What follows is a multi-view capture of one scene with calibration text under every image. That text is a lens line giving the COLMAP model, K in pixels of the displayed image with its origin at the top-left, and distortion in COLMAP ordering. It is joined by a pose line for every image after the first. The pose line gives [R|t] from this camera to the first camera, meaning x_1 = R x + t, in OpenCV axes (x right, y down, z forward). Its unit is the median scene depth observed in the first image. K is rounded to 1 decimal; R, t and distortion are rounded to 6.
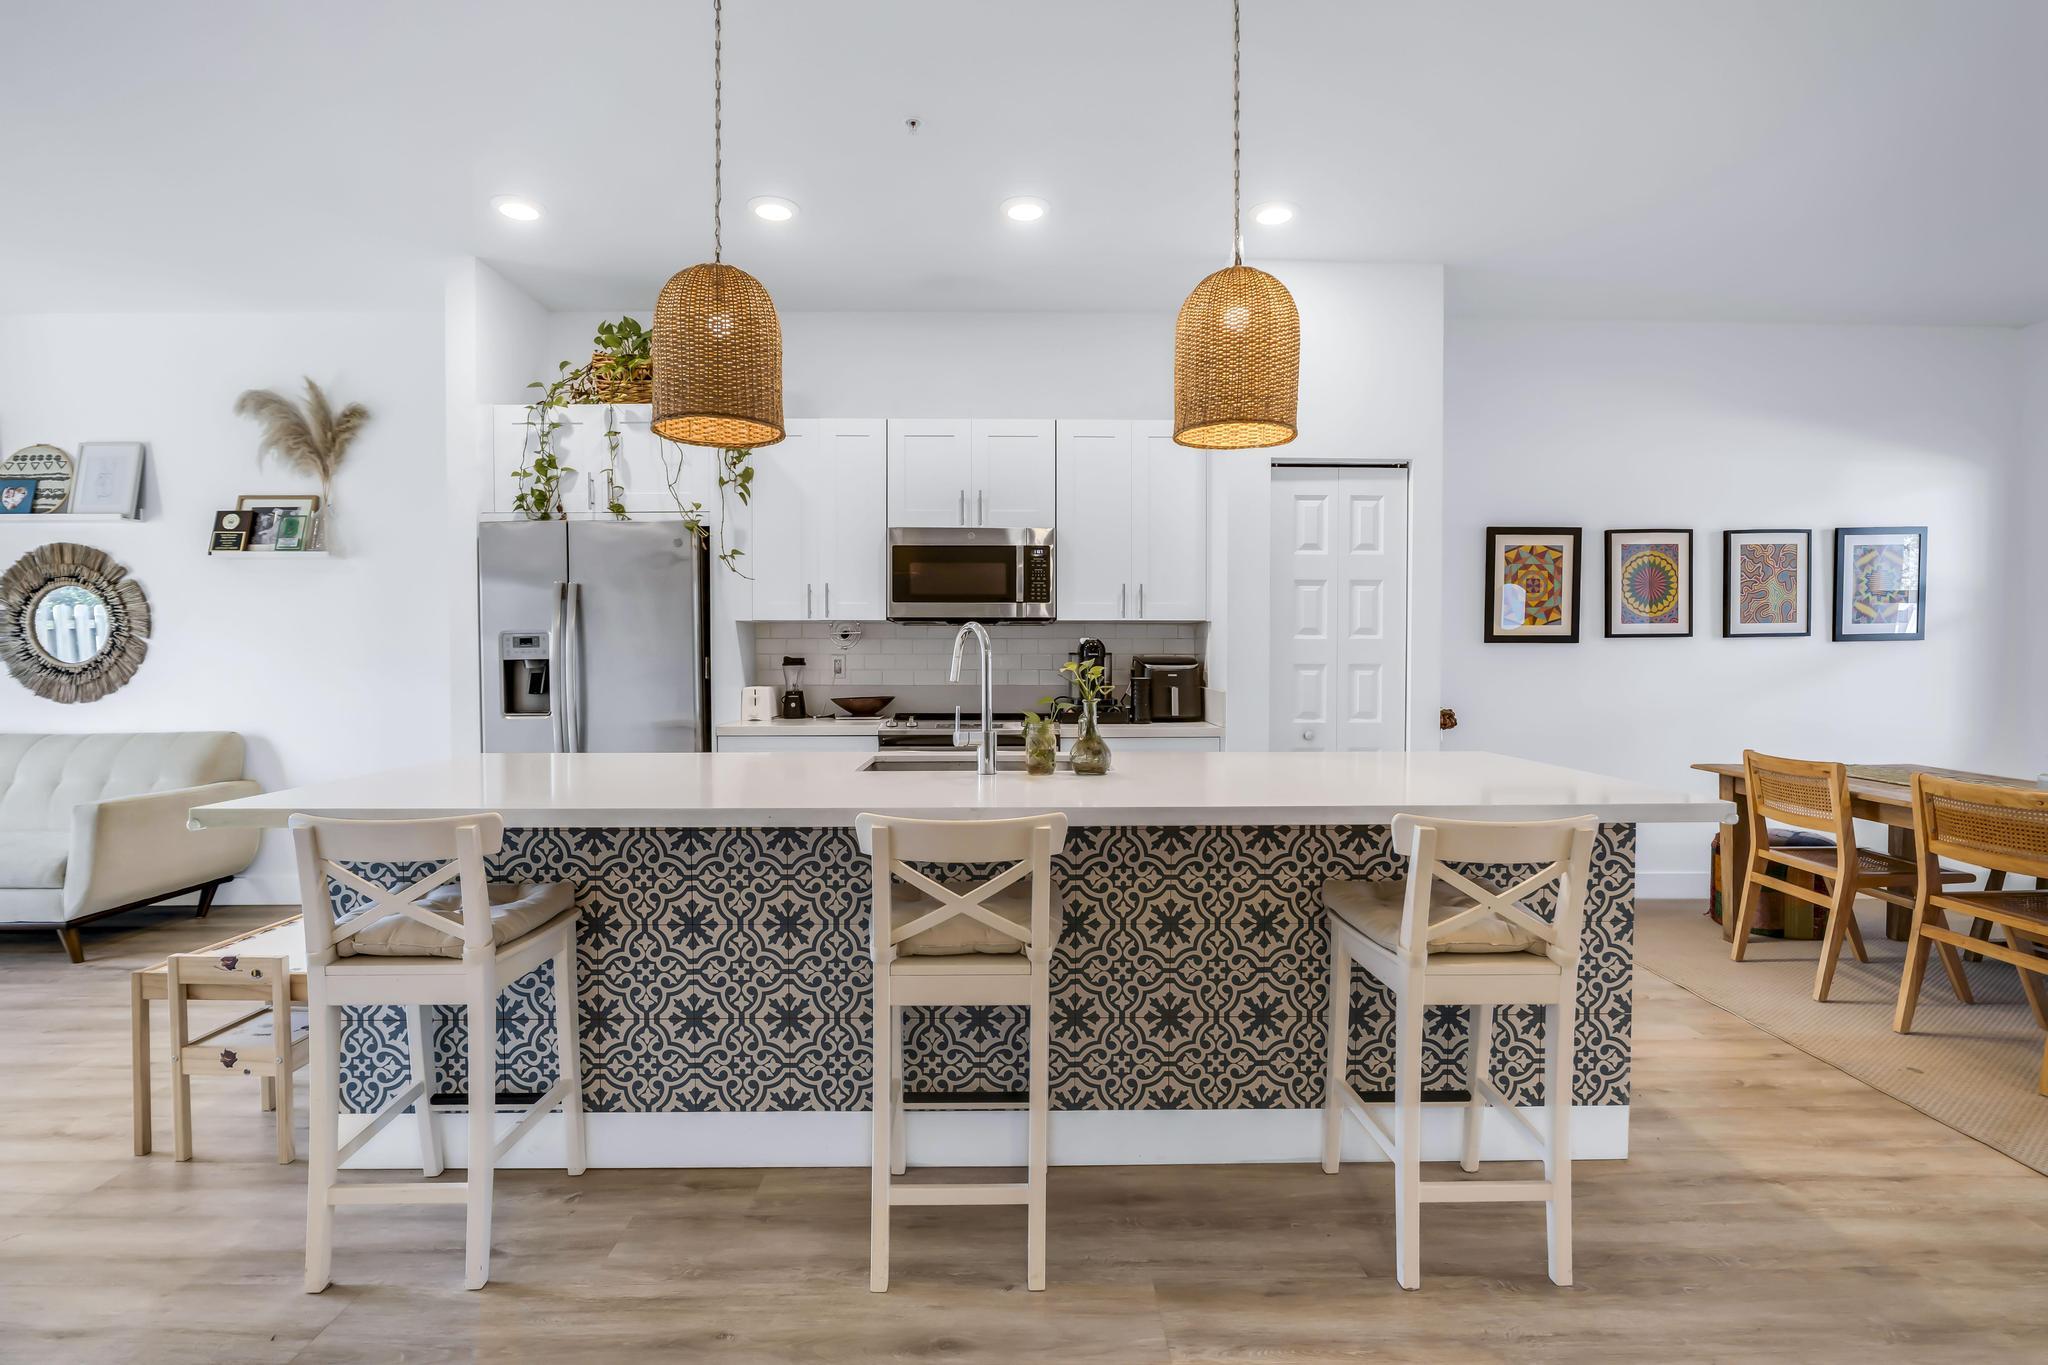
lens RADIAL K [[954.7, 0, 1033.6], [0, 954.7, 687.8], [0, 0, 1]] dist [-0.003591, 0.001472]
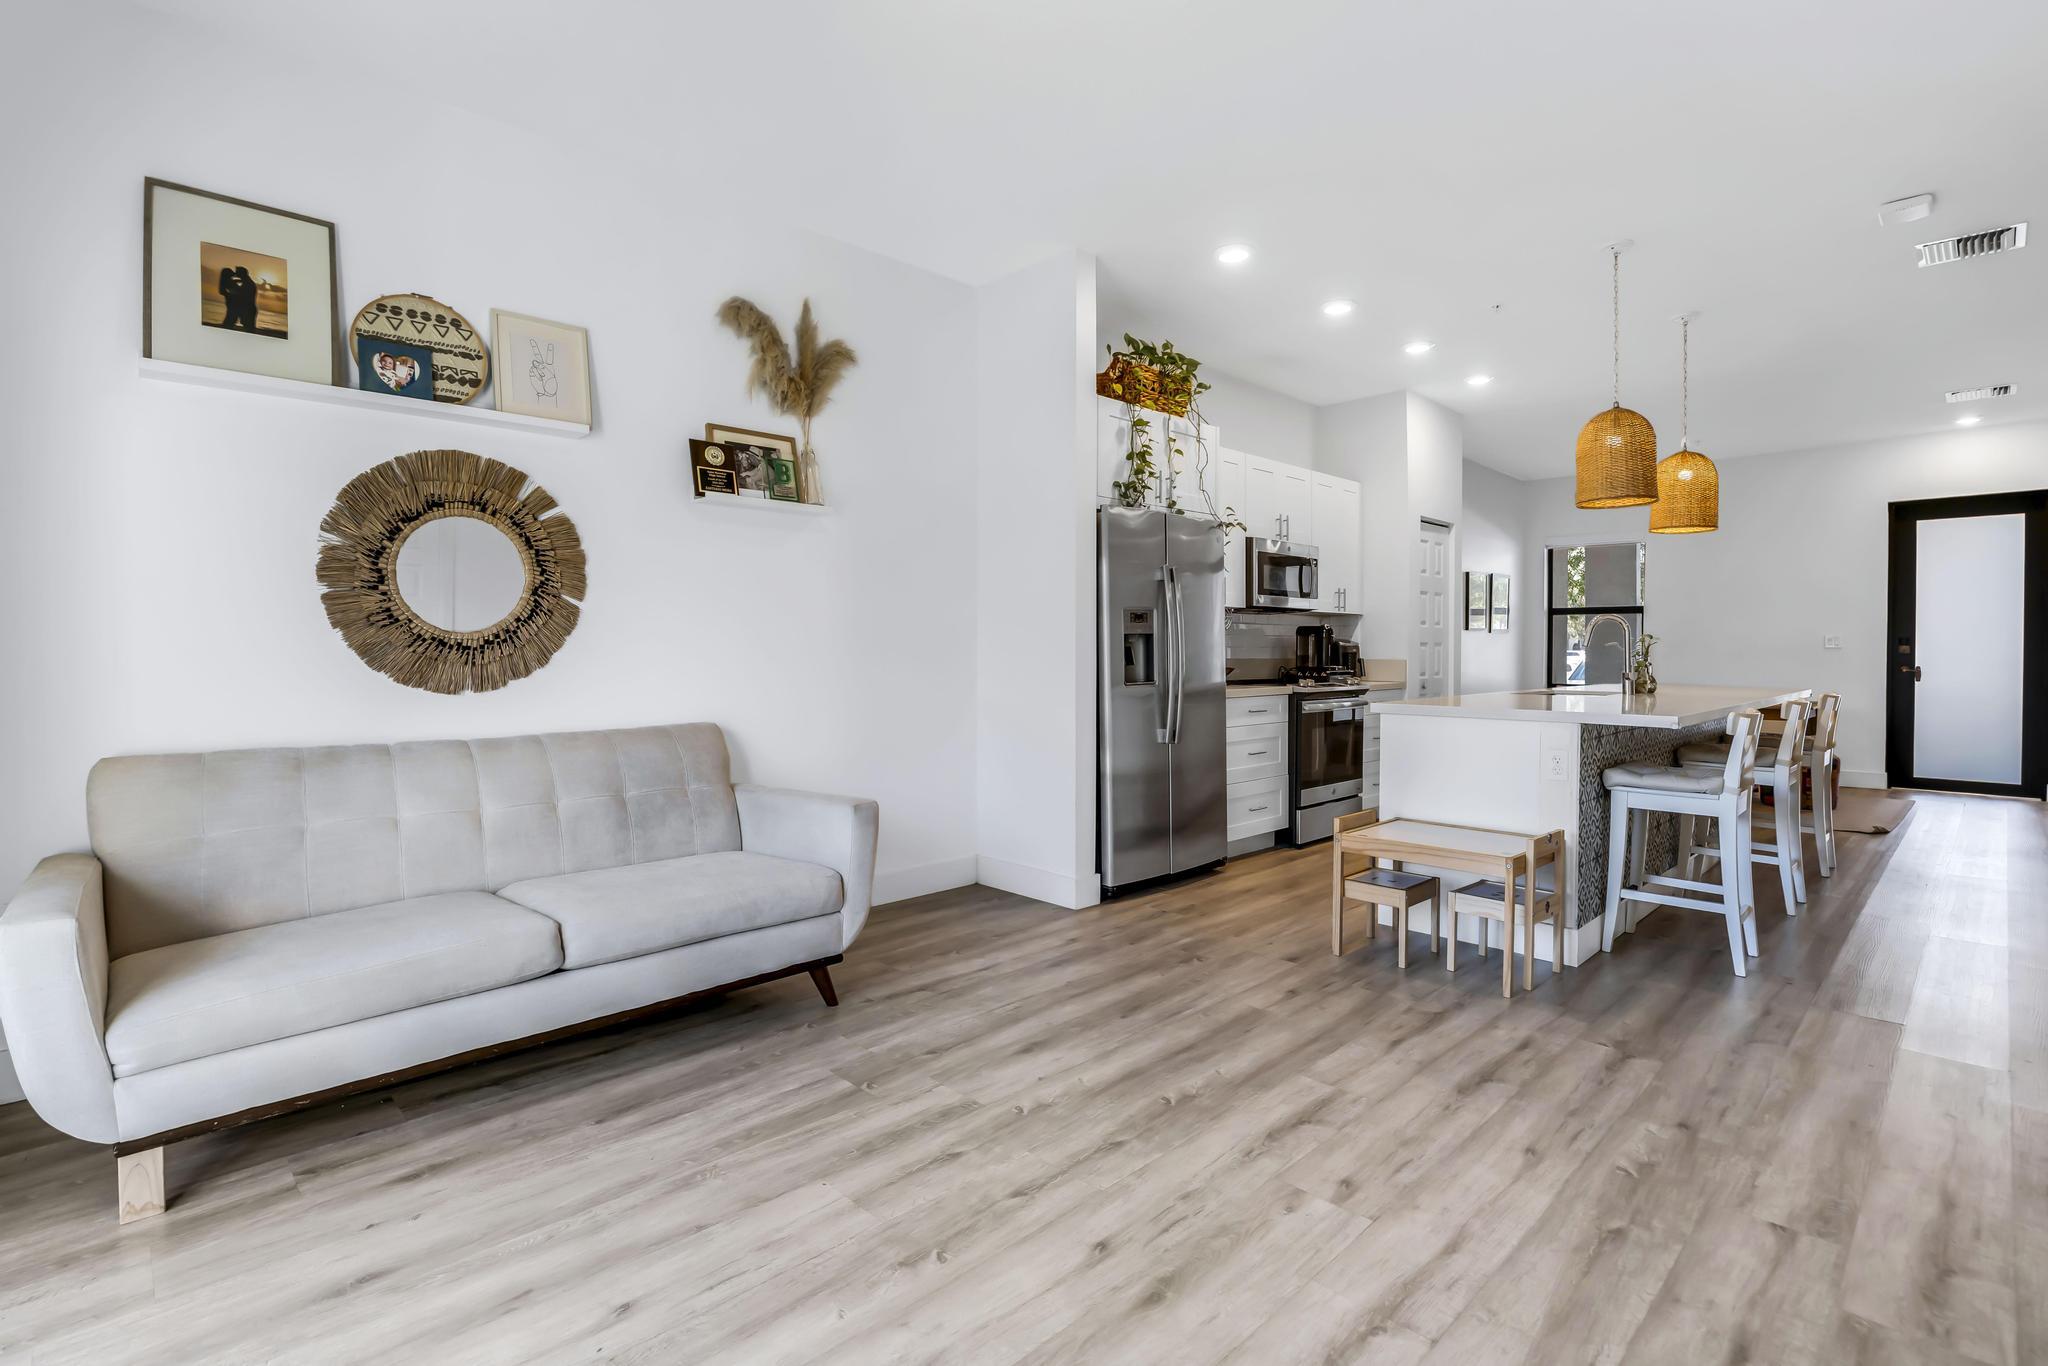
lens RADIAL K [[954.7, 0, 1032.7], [0, 954.7, 670.0], [0, 0, 1]] dist [-0.003591, 0.001472]
pose [[0.727424, -0.012596, 0.686073, -1.188604], [0.025697, 0.999630, -0.008893, 0.016155], [-0.685707, 0.024099, 0.727479, 0.248658]]
